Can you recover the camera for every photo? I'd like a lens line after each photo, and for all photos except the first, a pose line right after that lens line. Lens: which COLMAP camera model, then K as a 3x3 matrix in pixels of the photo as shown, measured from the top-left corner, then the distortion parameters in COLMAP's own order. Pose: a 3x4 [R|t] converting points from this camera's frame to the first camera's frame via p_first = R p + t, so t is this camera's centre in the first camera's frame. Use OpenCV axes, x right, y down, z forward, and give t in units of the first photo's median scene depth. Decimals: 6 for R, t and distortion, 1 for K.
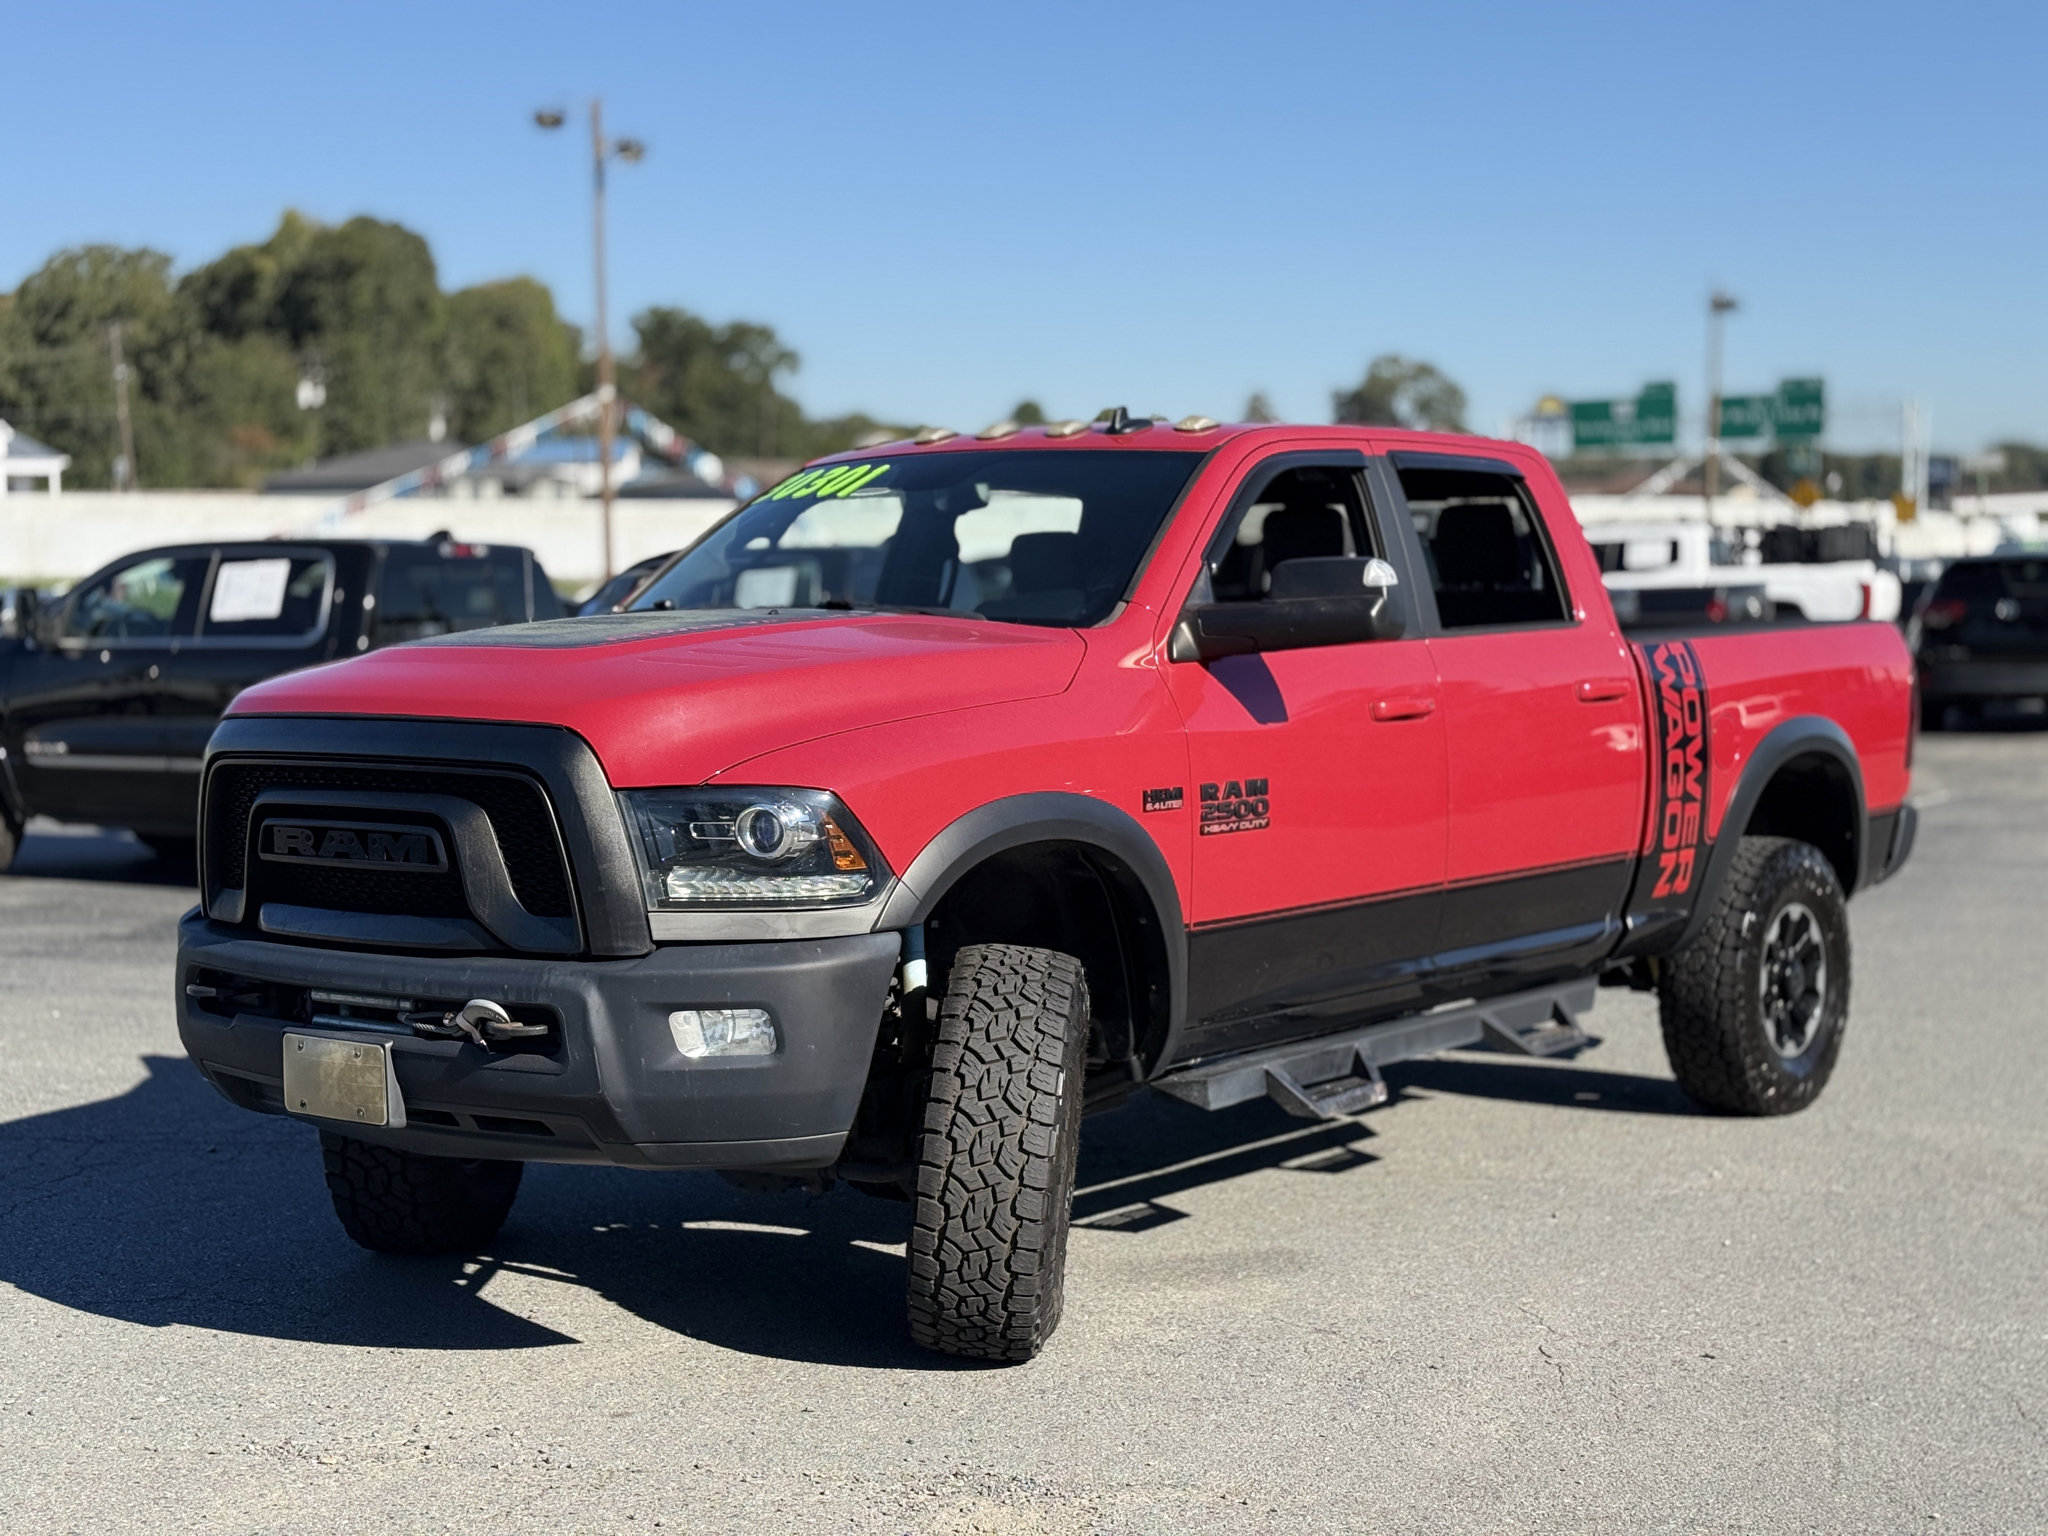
lens RADIAL K [[2869.8, 0, 1032.8], [0, 2869.8, 769.2], [0, 0, 1]] dist [0.121100, 0.000000]
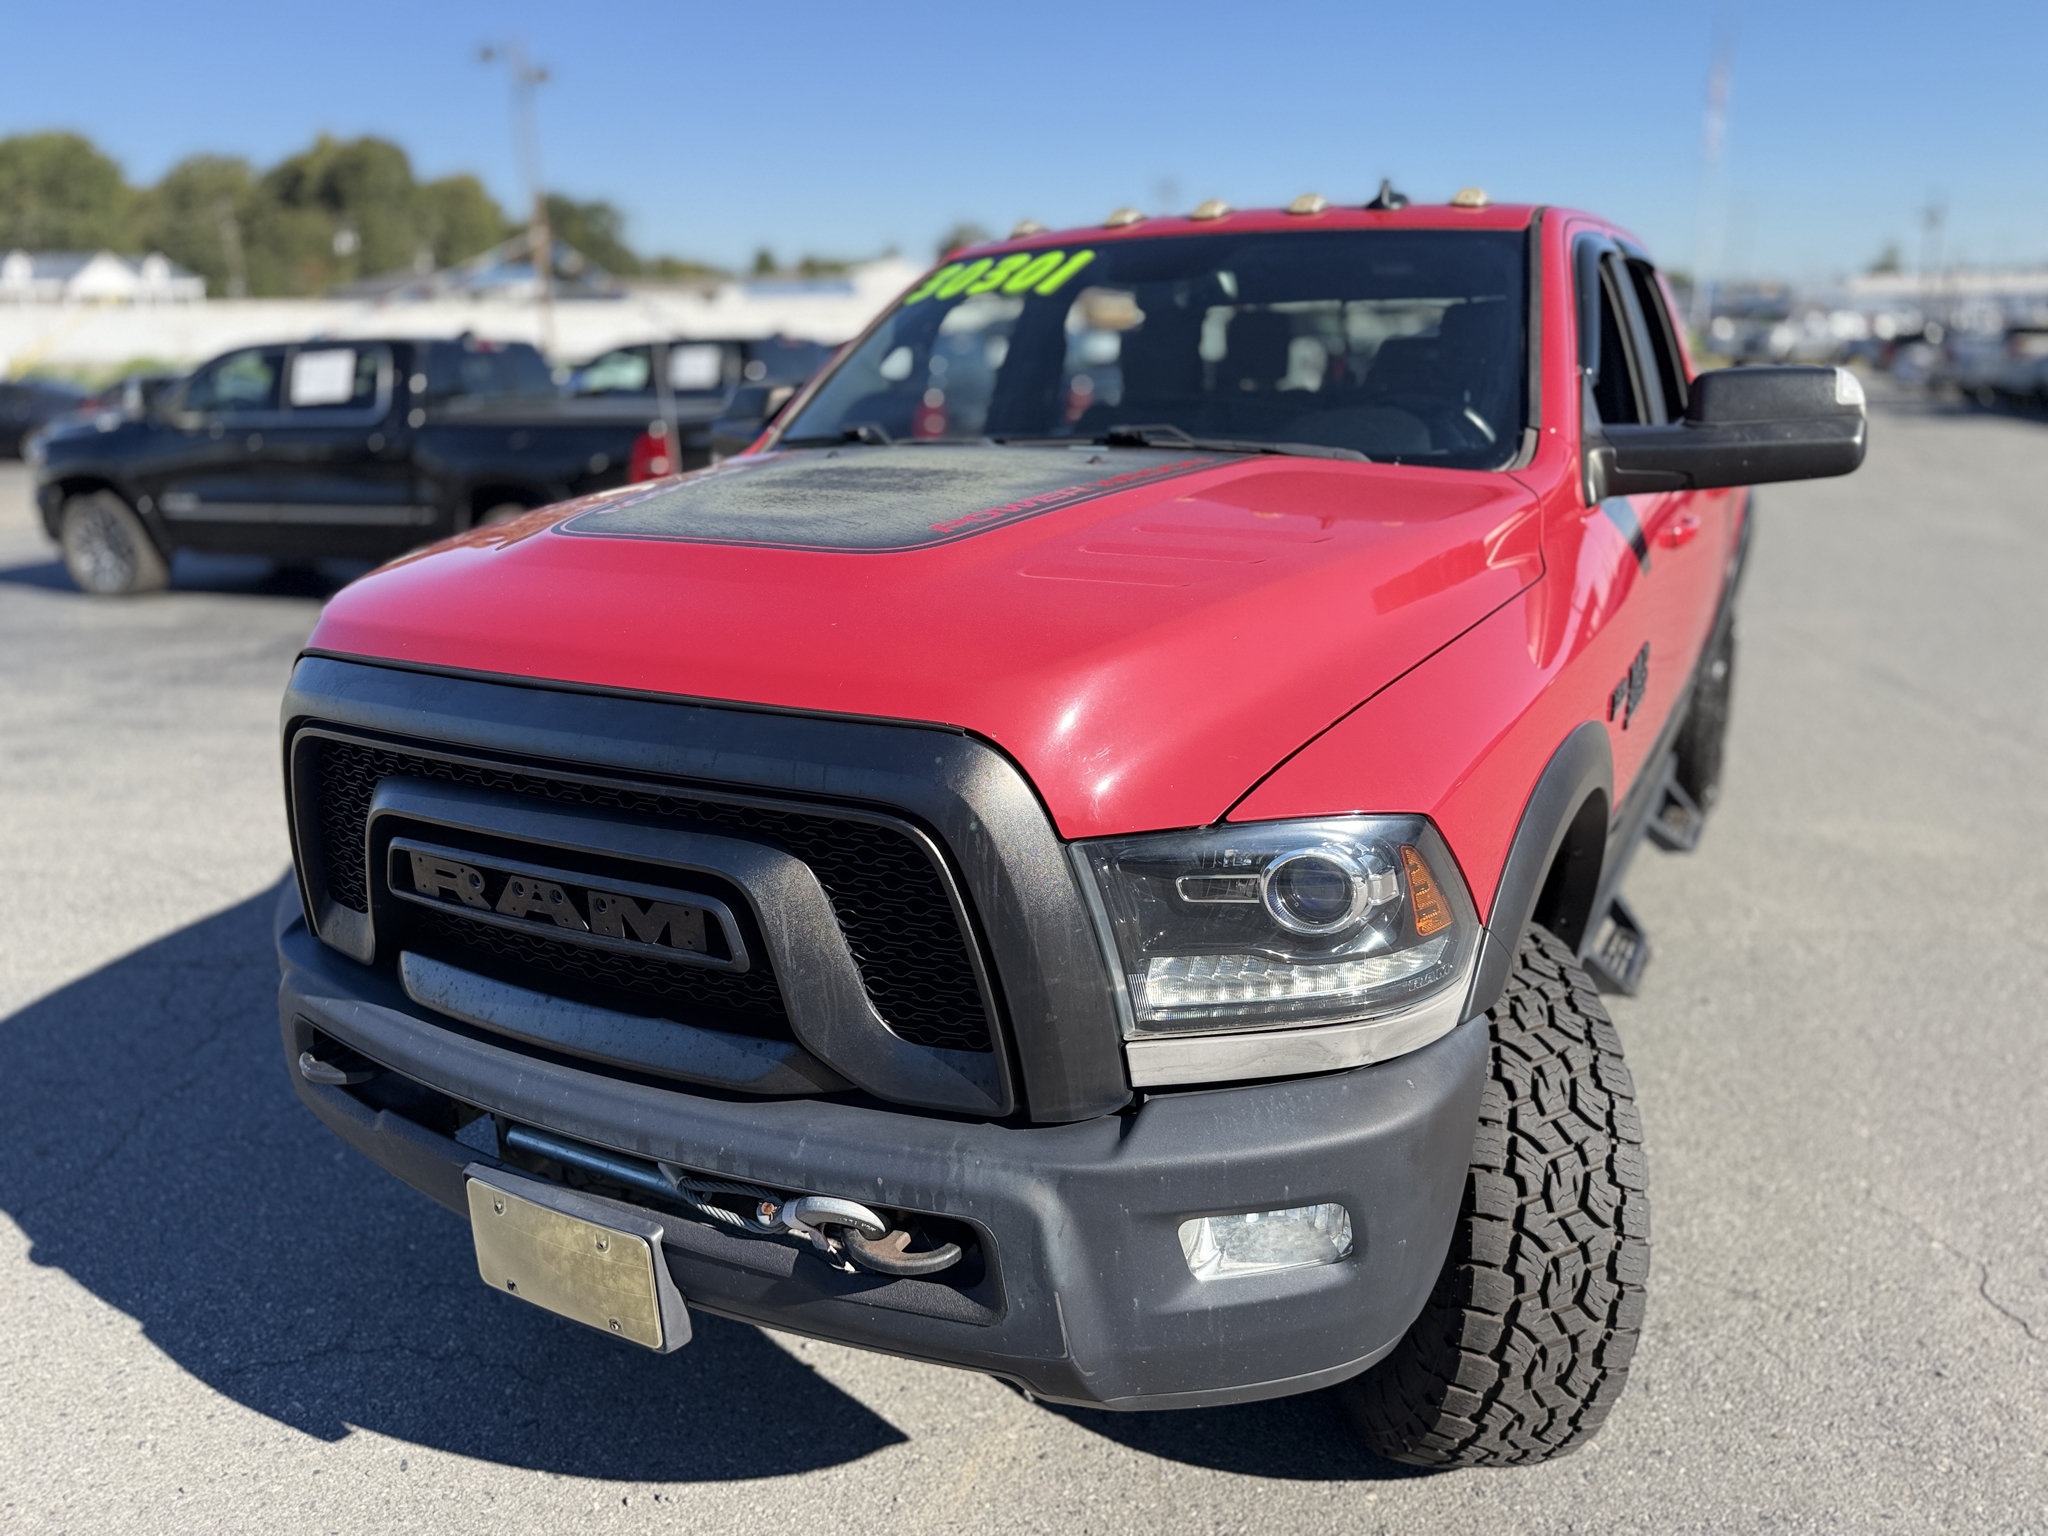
lens RADIAL K [[1451.6, 0, 1018.7], [0, 1451.6, 772.9], [0, 0, 1]] dist [0.013916, -0.010046]
pose [[0.986040, -0.055880, 0.156851, -0.182637], [0.020556, 0.975652, 0.218360, -0.061023], [-0.165234, -0.212087, 0.963181, 0.685143]]
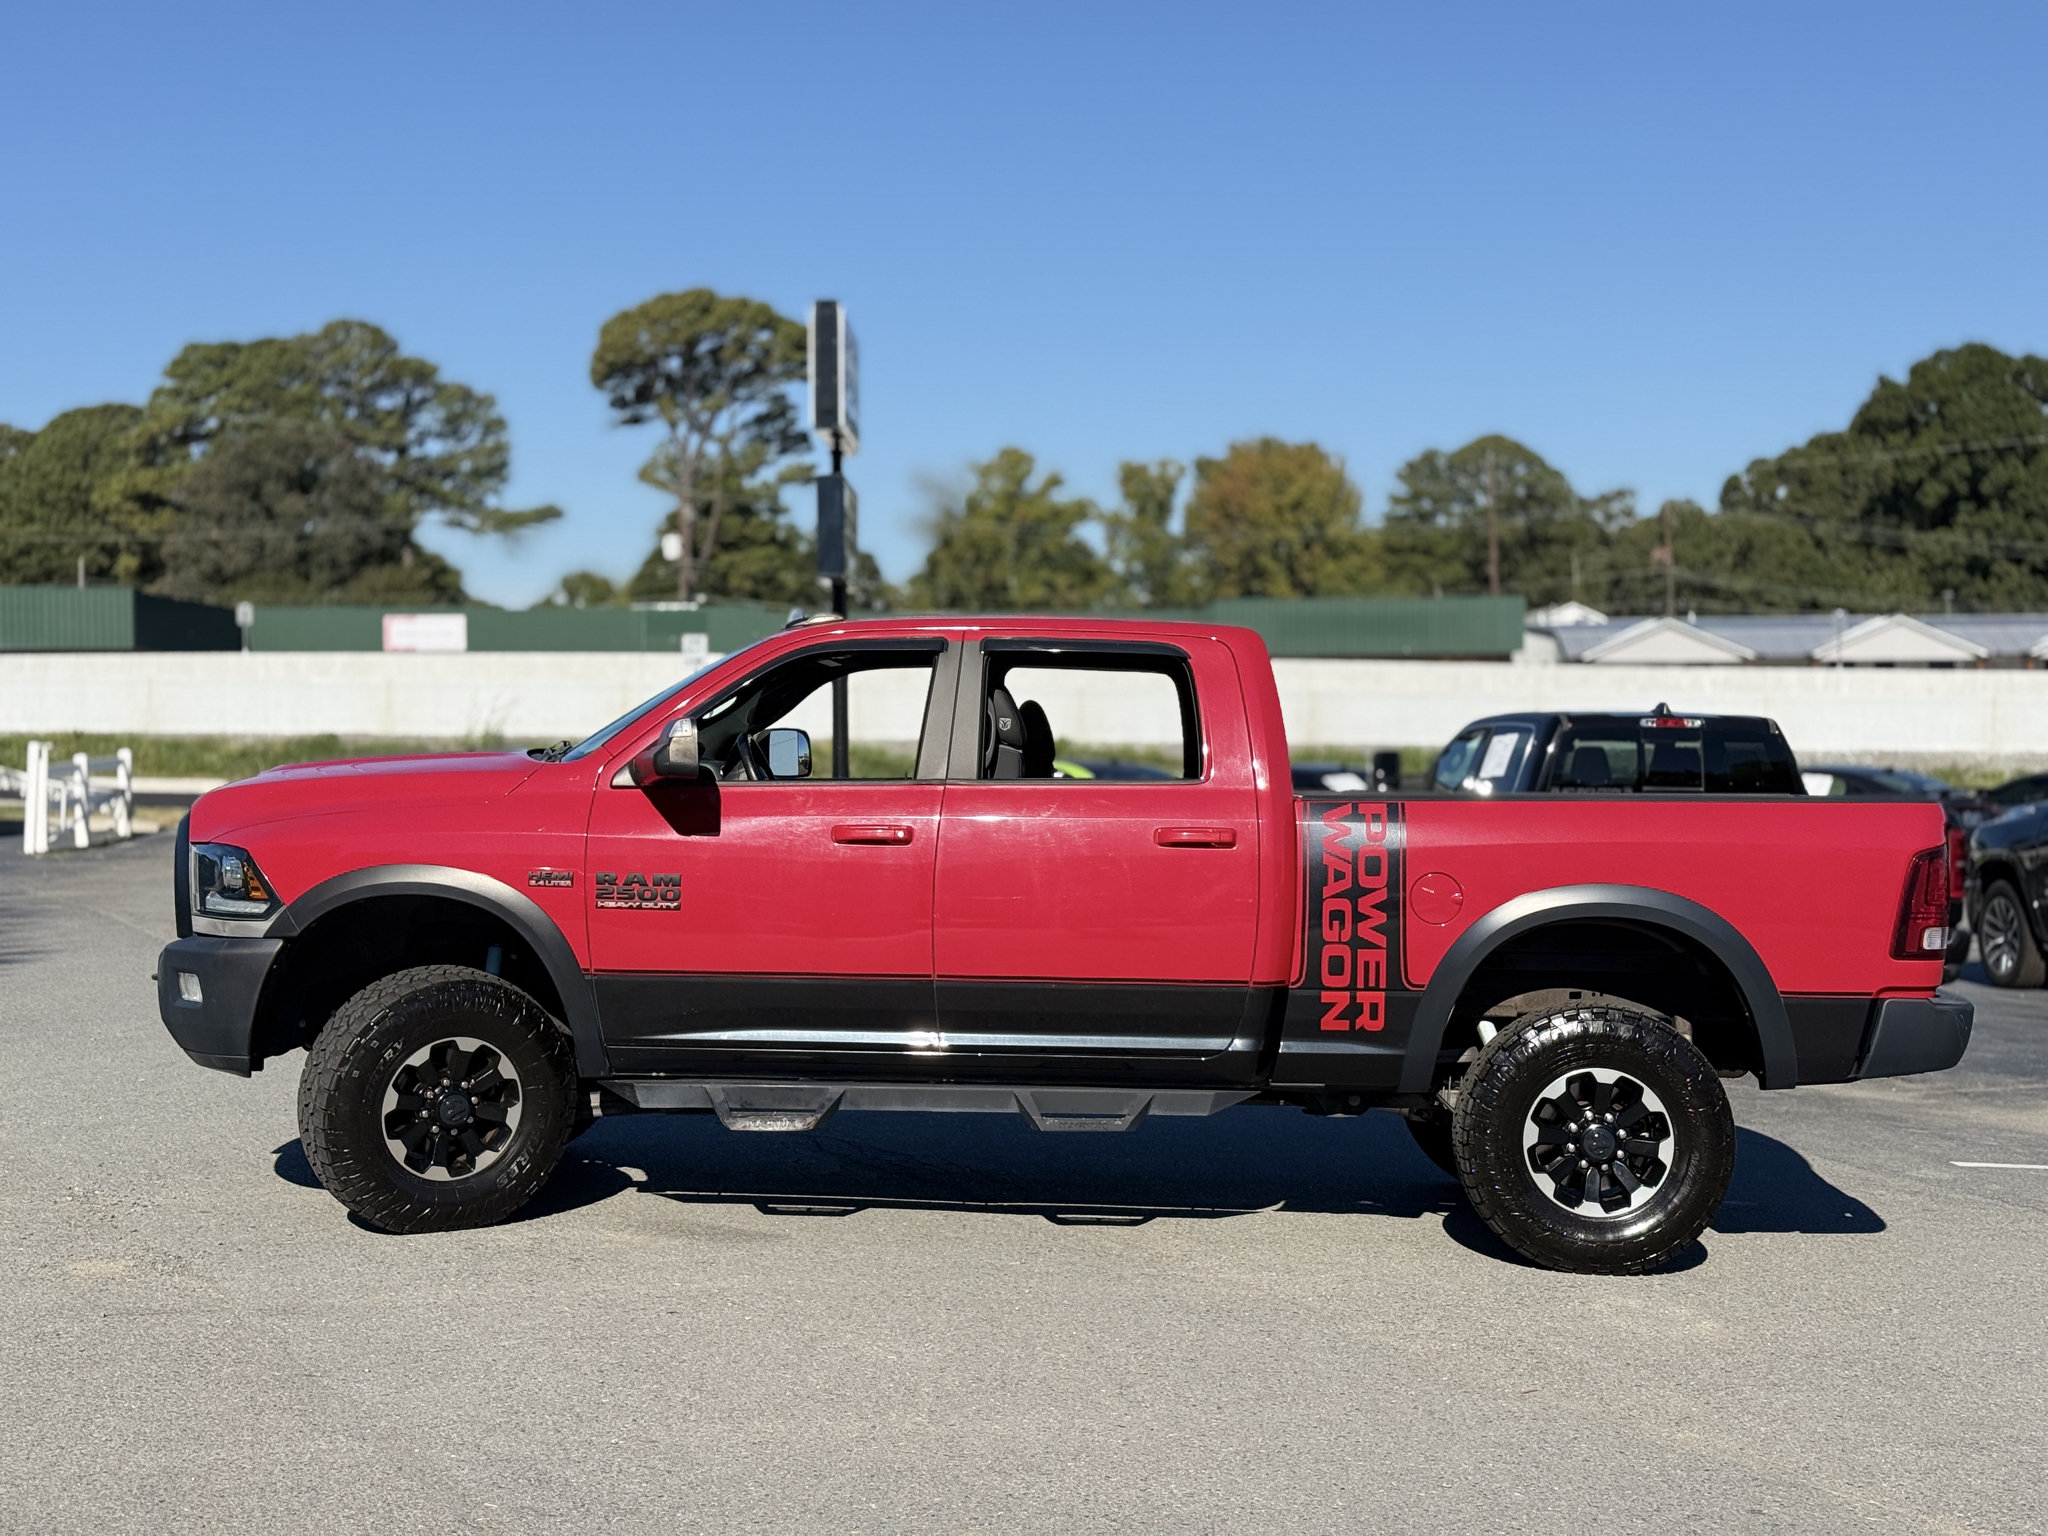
lens RADIAL K [[2869.8, 0, 1025.9], [0, 2869.8, 789.0], [0, 0, 1]] dist [0.121100, 0.000000]
pose [[0.598759, 0.027118, -0.800470, 1.440785], [-0.072262, 0.997180, -0.020270, -0.024543], [0.797663, 0.069980, 0.599030, 0.326720]]
